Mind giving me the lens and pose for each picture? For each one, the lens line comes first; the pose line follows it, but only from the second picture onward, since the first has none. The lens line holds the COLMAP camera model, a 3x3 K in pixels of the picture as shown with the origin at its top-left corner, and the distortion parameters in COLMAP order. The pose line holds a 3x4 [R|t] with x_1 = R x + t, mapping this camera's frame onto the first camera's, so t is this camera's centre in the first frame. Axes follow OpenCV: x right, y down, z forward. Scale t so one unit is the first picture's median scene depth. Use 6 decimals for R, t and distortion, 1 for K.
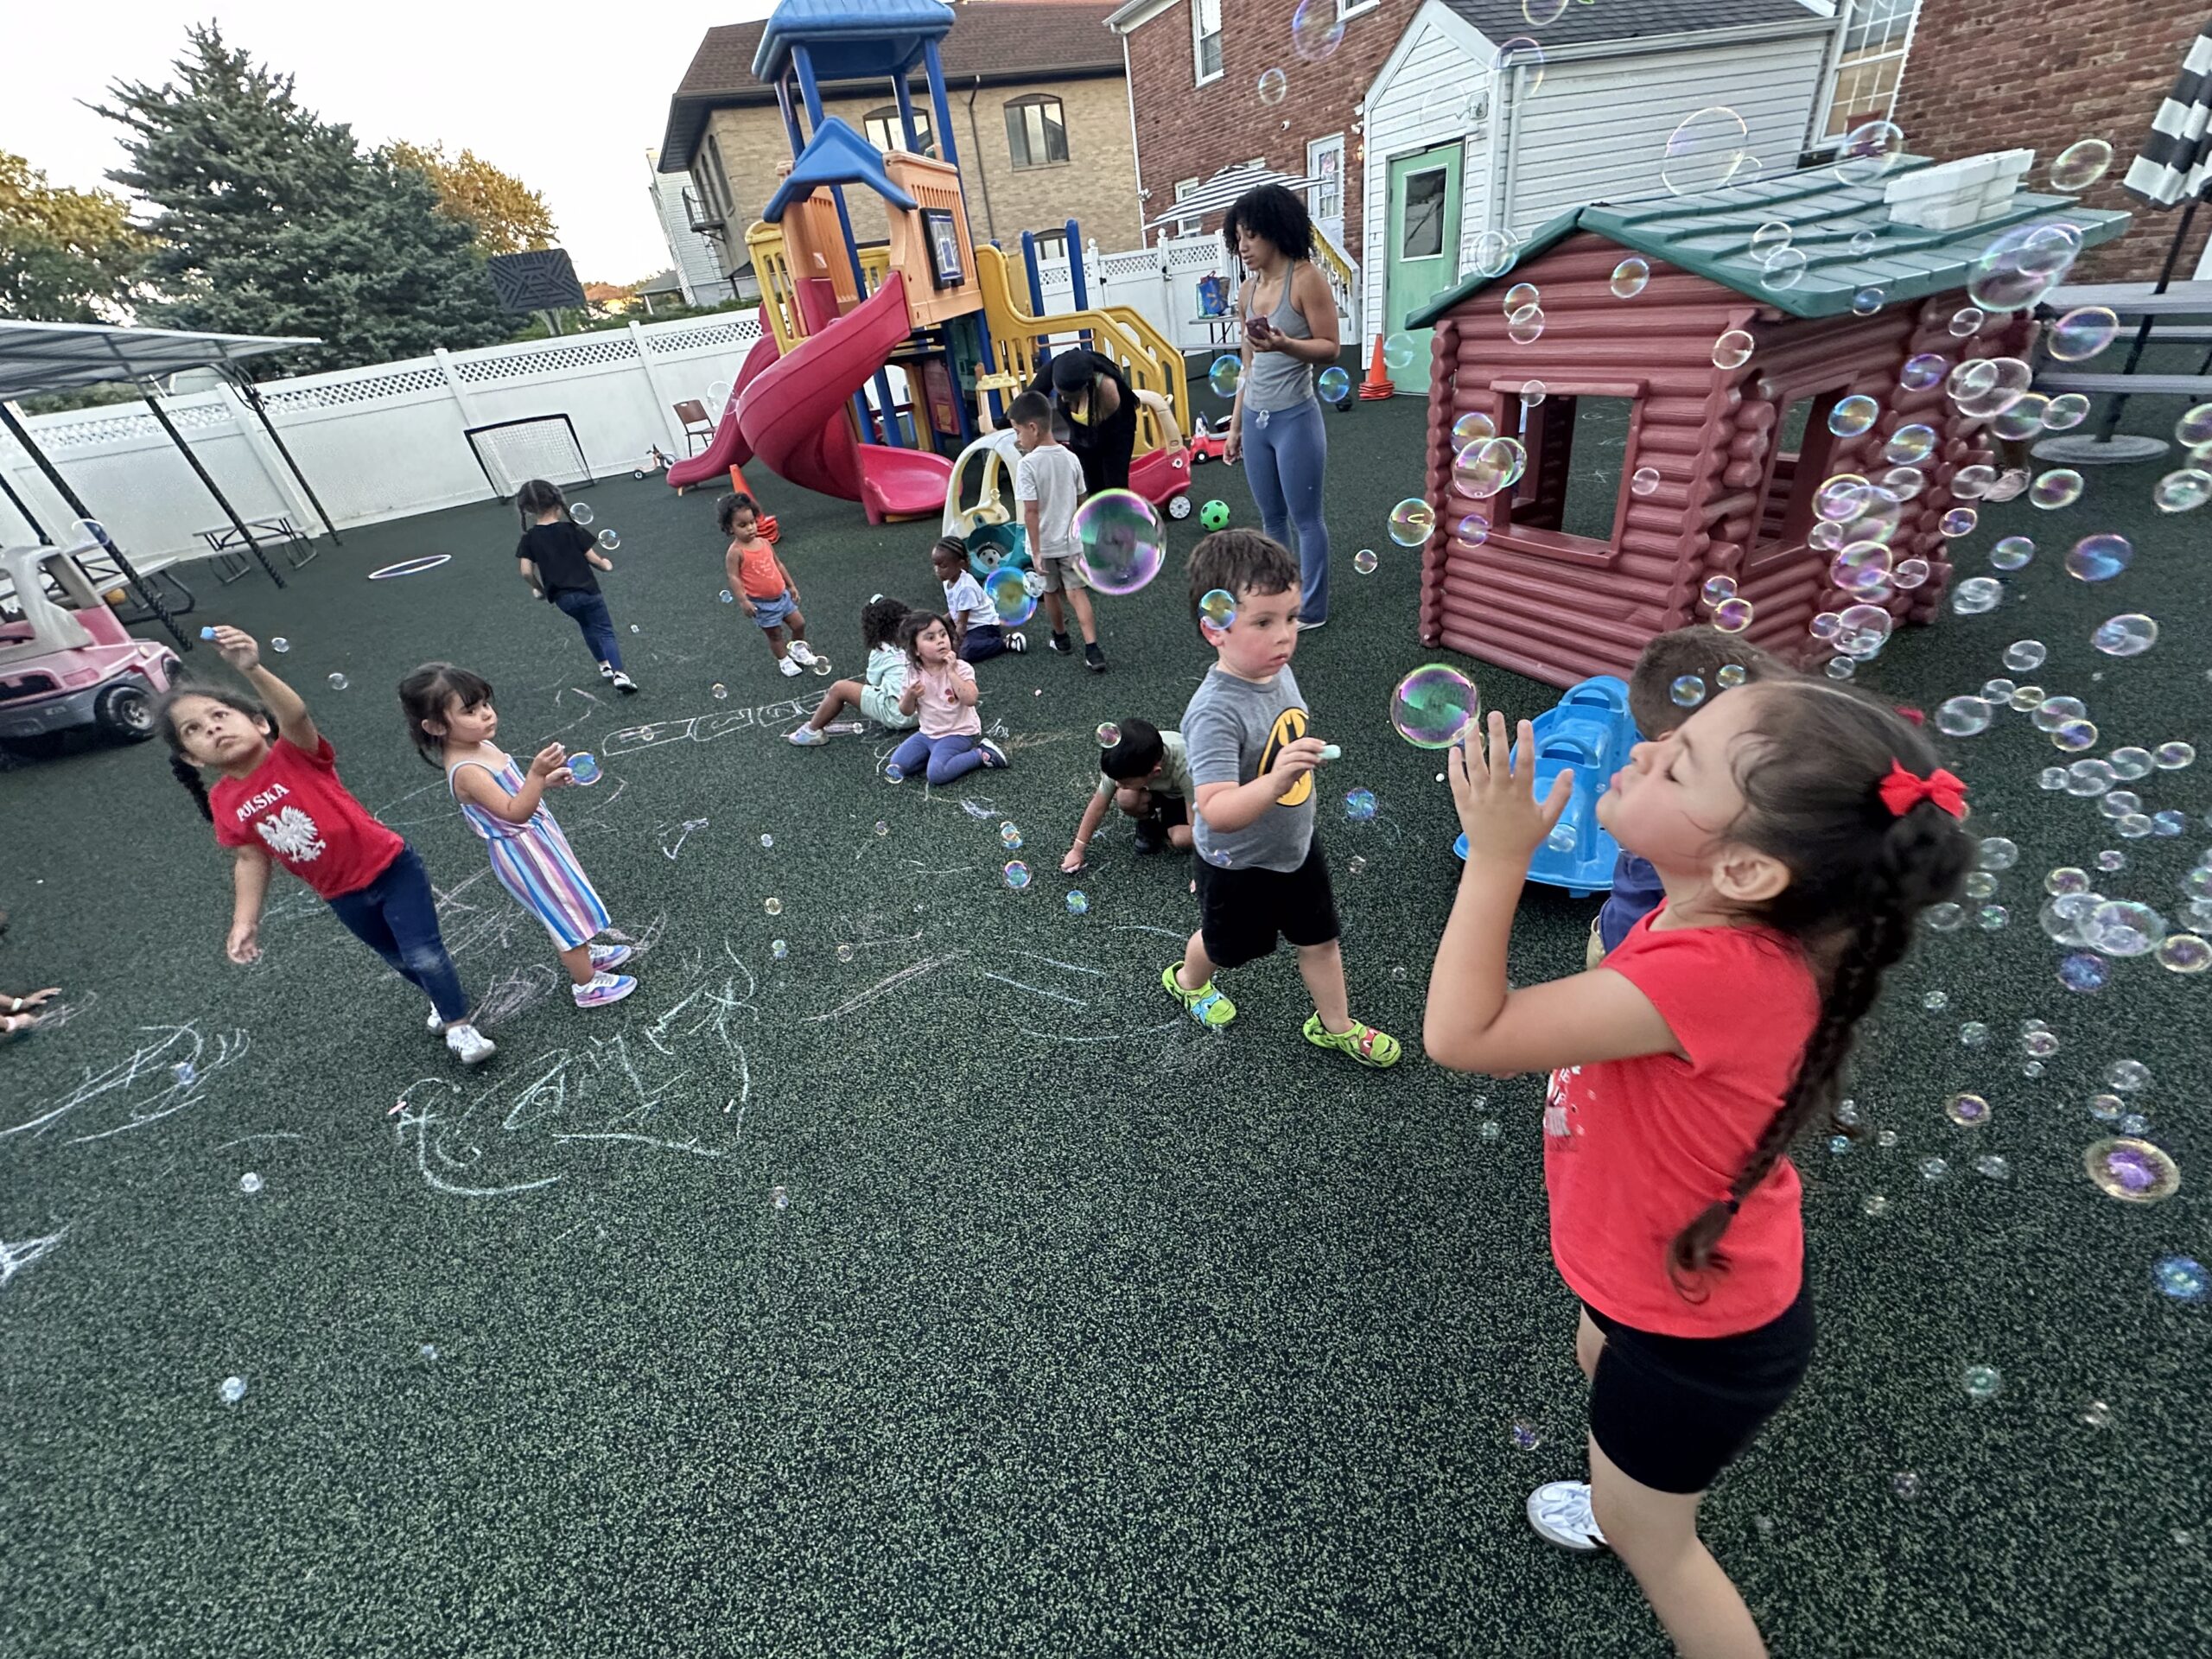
lens RADIAL K [[881.0, 0, 1106.0], [0, 881.0, 829.5], [0, 0, 1]] dist [-0.003265, 0.000226]
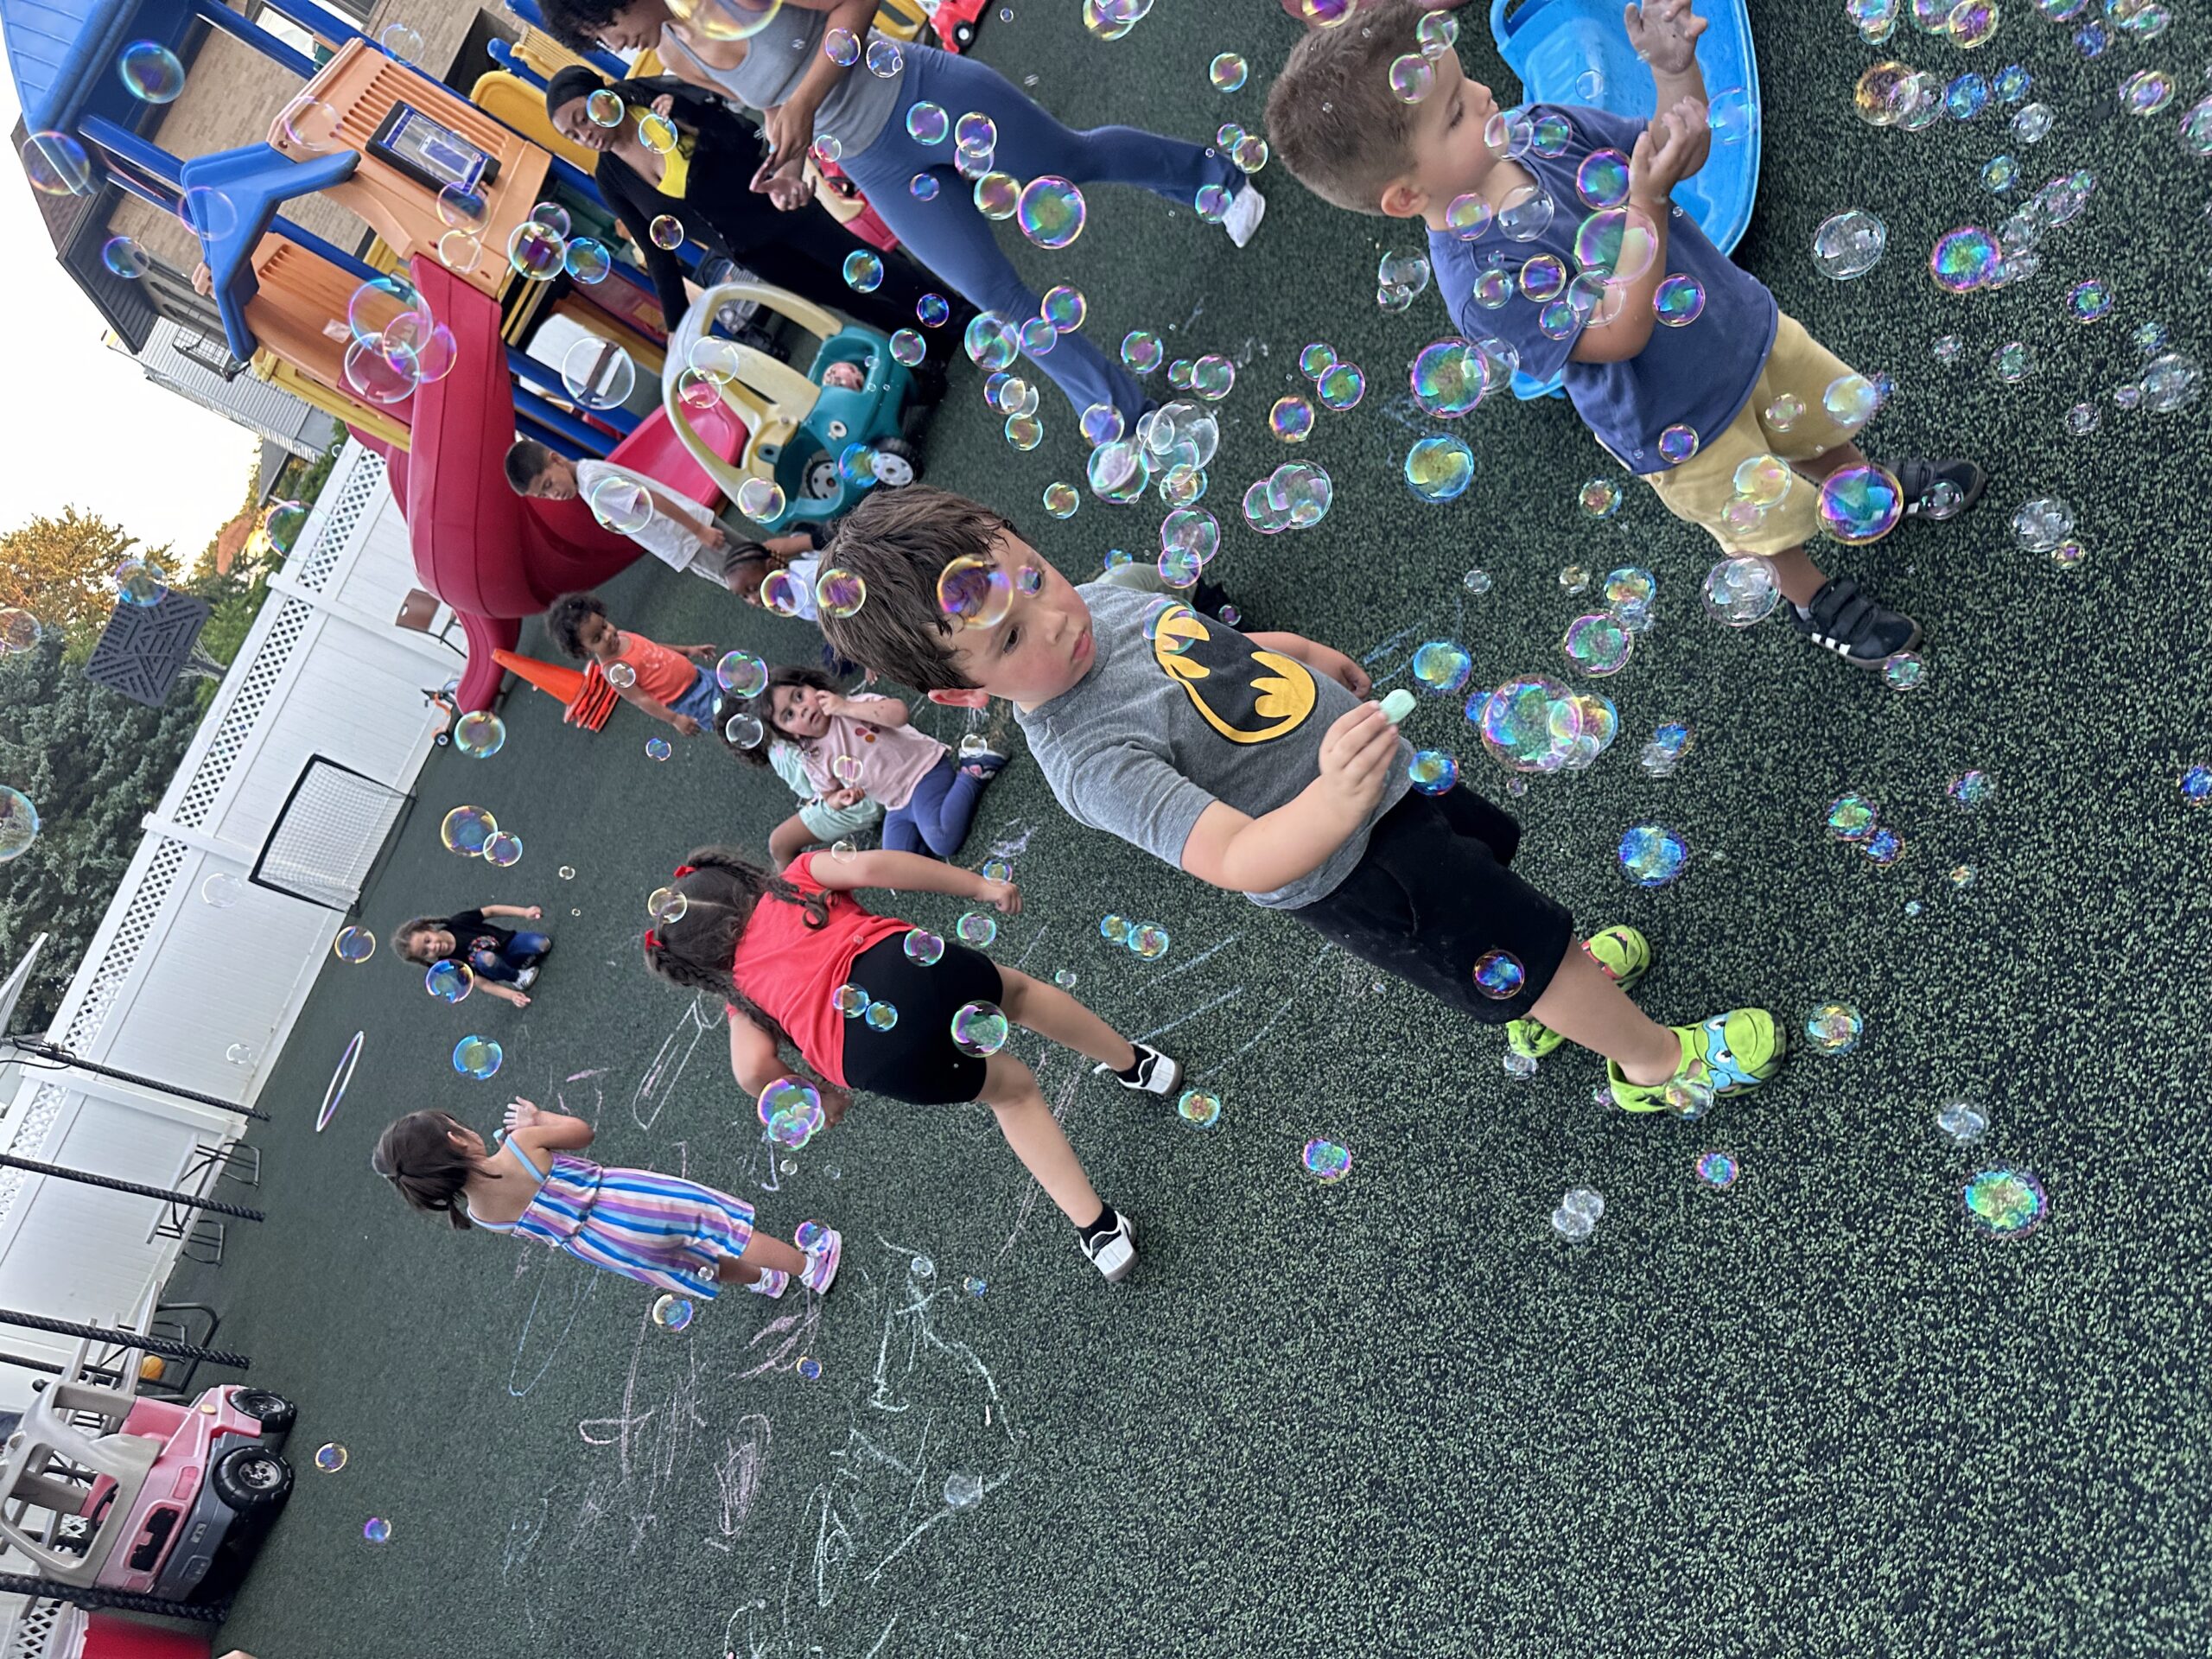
lens RADIAL K [[1582.1, 0, 1106.6], [0, 1582.1, 843.5], [0, 0, 1]] dist [0.004045, -0.007071]
pose [[0.672600, -0.688492, -0.271271, 0.088097], [0.712605, 0.701438, -0.013404, 0.017108], [0.199508, -0.184294, 0.962410, -0.045723]]
